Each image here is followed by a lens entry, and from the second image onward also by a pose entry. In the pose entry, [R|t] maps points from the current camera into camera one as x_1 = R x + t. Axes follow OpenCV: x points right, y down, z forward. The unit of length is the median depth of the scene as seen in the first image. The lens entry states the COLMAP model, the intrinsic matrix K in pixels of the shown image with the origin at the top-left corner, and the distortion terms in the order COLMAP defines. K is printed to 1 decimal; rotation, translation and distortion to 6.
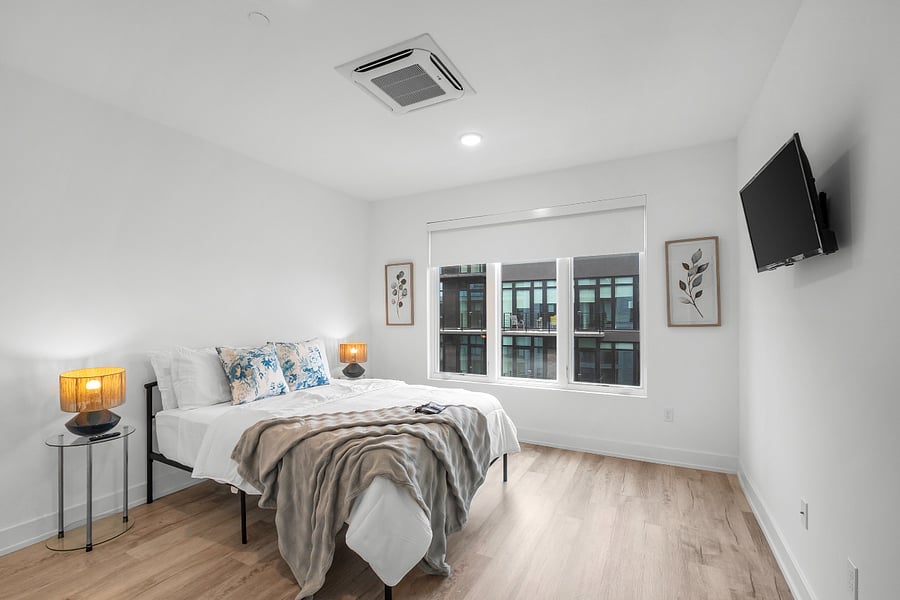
lens RADIAL K [[392.2, 0, 451.1], [0, 392.2, 307.5], [0, 0, 1]] dist [-0.004005, -0.000552]
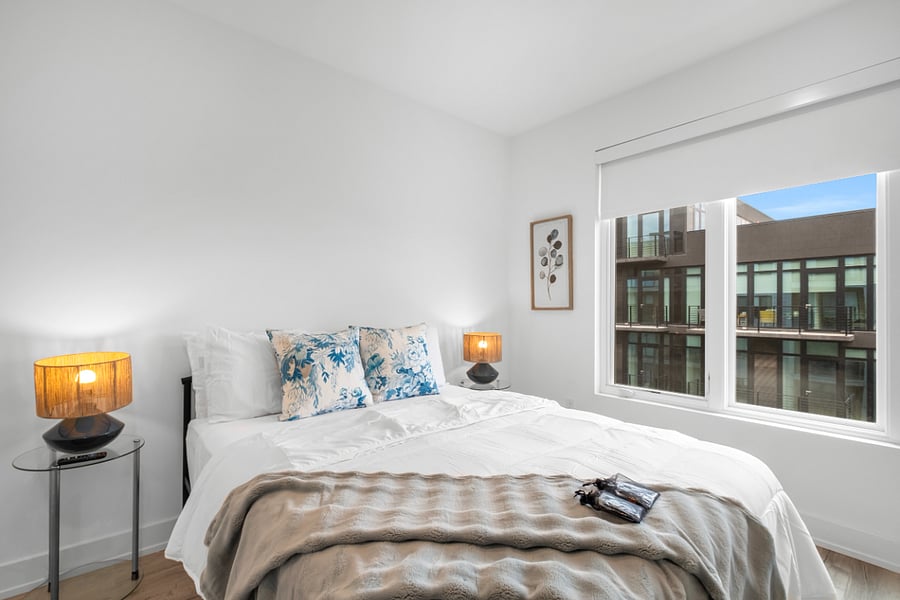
lens RADIAL K [[409.0, 0, 451.3], [0, 409.0, 302.8], [0, 0, 1]] dist [-0.002491, -0.001058]
pose [[0.929244, 0.007915, -0.369381, -0.044406], [-0.006169, 0.999964, 0.005908, 0.042678], [0.369414, -0.003212, 0.929259, 0.403821]]
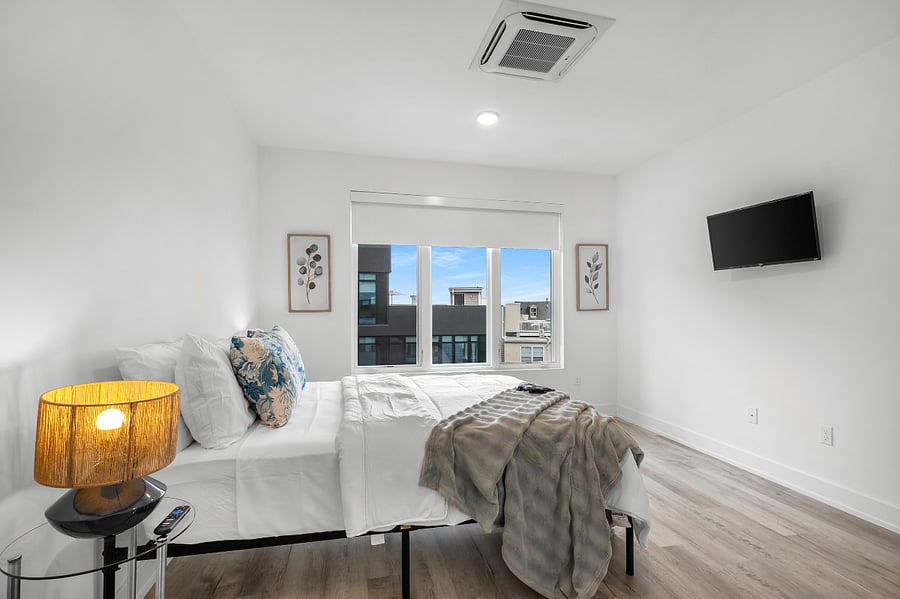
lens RADIAL K [[409.0, 0, 446.7], [0, 409.0, 304.6], [0, 0, 1]] dist [-0.002491, -0.001058]
pose [[0.763953, 0.014894, 0.645100, -0.649044], [-0.015684, 0.999867, -0.004510, 0.042214], [-0.645082, -0.006672, 0.764085, 0.268610]]
